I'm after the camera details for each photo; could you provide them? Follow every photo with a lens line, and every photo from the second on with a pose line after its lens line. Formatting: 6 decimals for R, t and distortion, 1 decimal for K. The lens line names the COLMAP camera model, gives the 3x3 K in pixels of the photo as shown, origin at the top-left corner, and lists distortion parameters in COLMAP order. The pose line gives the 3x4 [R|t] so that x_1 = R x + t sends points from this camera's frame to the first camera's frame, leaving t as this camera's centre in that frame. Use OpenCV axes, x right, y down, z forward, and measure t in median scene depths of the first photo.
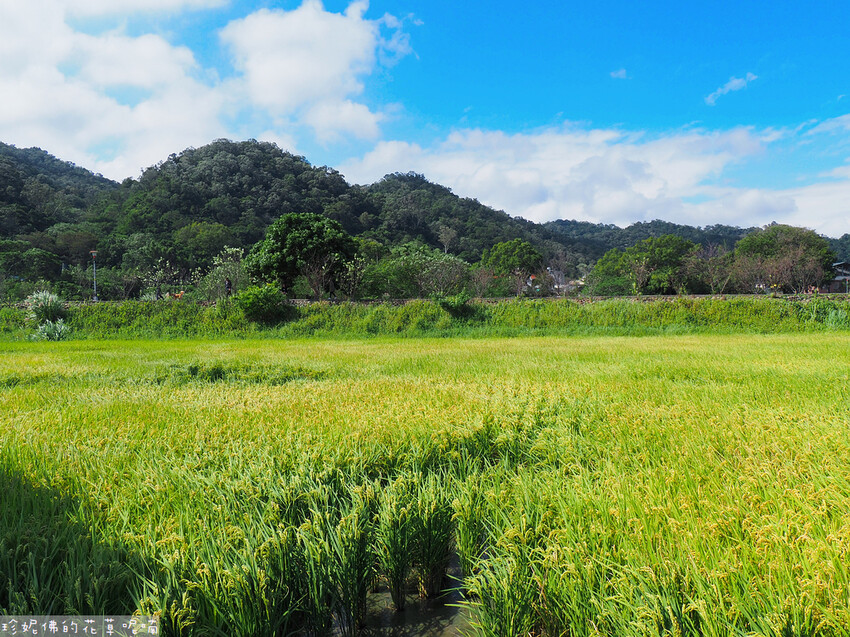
lens RADIAL K [[729.3, 0, 407.0], [0, 729.3, 322.3], [0, 0, 1]] dist [-0.030480, 0.009893]
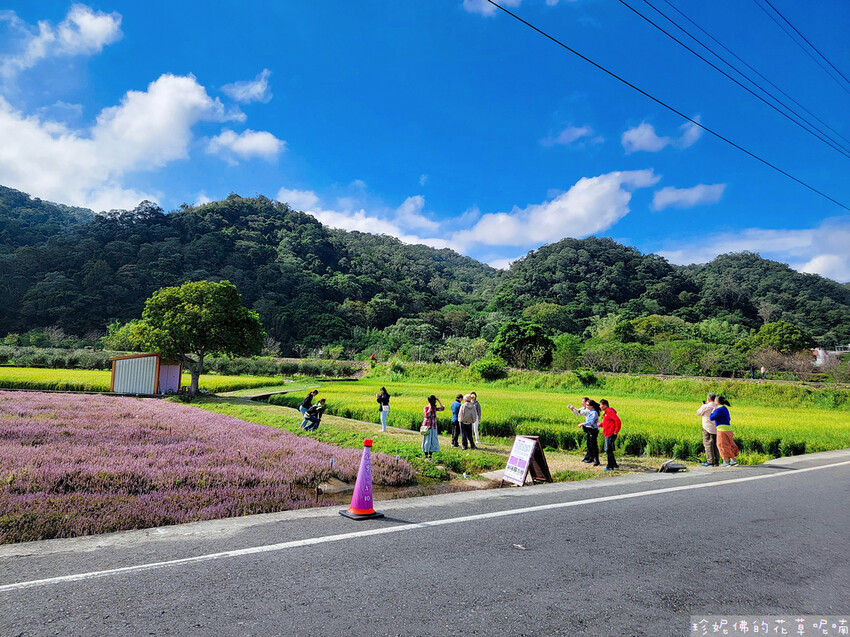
lens RADIAL K [[599.5, 0, 425.0], [0, 599.5, 318.5], [0, 0, 1]] dist [0.141314, -0.128227]
pose [[0.867160, 0.007524, -0.497973, 0.085033], [-0.053338, 0.995538, -0.077840, -0.005032], [0.495166, 0.094060, 0.863692, -0.091221]]
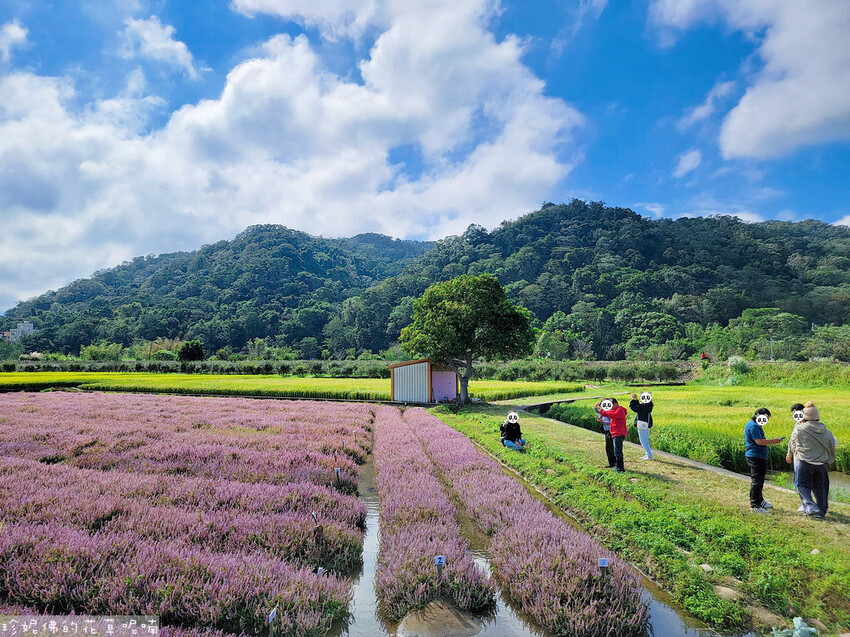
lens RADIAL K [[599.5, 0, 425.0], [0, 599.5, 318.5], [0, 0, 1]] dist [0.141314, -0.128227]
pose [[0.494073, -0.057141, -0.867541, 0.075475], [-0.007890, 0.997502, -0.070195, -0.004483], [0.869385, 0.041526, 0.492388, -0.065939]]
